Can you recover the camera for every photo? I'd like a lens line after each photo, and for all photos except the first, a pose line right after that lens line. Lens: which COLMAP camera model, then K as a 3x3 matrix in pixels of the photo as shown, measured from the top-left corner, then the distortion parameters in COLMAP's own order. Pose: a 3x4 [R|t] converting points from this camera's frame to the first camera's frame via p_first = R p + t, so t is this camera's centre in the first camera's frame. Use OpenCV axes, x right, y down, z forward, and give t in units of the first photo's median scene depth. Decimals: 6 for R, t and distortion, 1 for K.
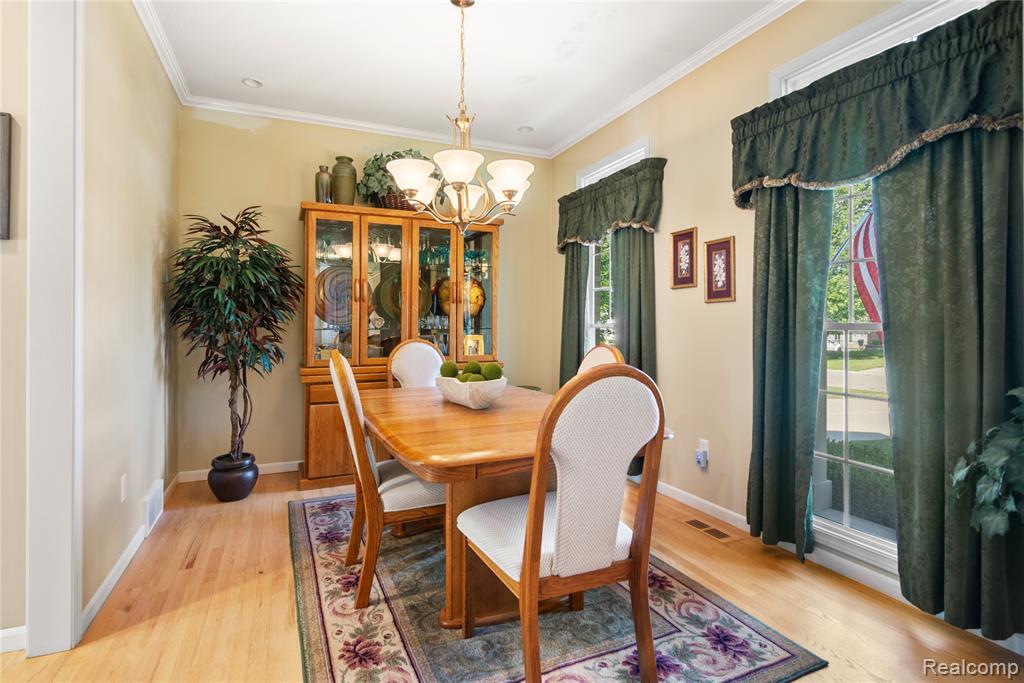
lens RADIAL K [[500.7, 0, 515.9], [0, 500.7, 332.0], [0, 0, 1]] dist [0.018269, 0.000442]
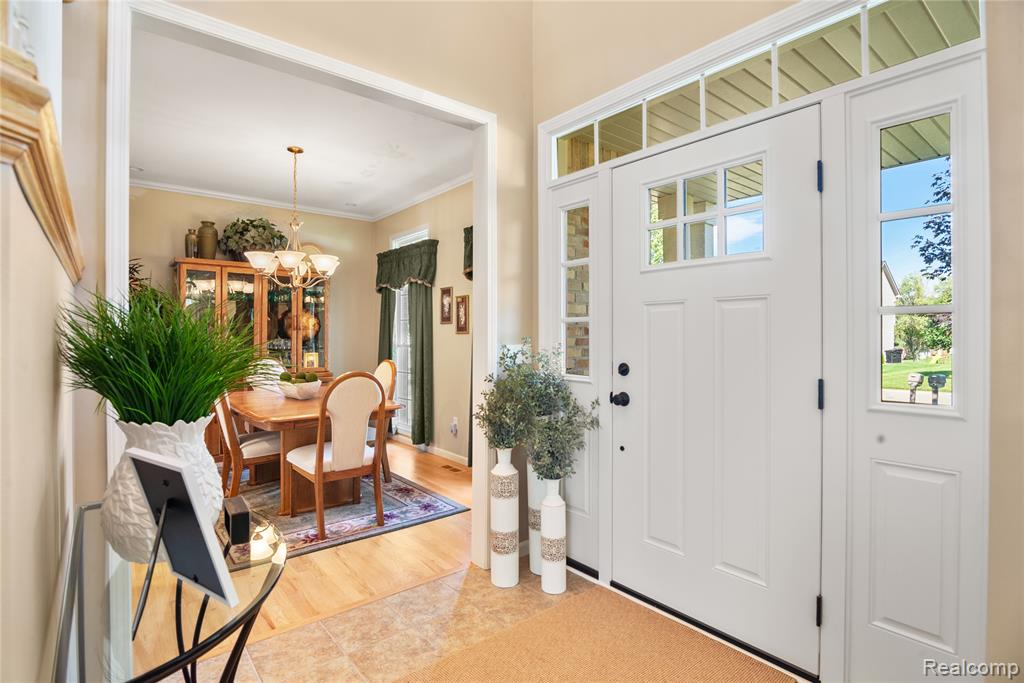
lens RADIAL K [[507.2, 0, 509.2], [0, 507.2, 341.4], [0, 0, 1]] dist [-0.005018, -0.002621]
pose [[0.971126, -0.001228, 0.238565, 0.134288], [0.000946, 0.999999, 0.001297, -0.031152], [-0.238566, -0.001034, 0.971126, -0.576691]]
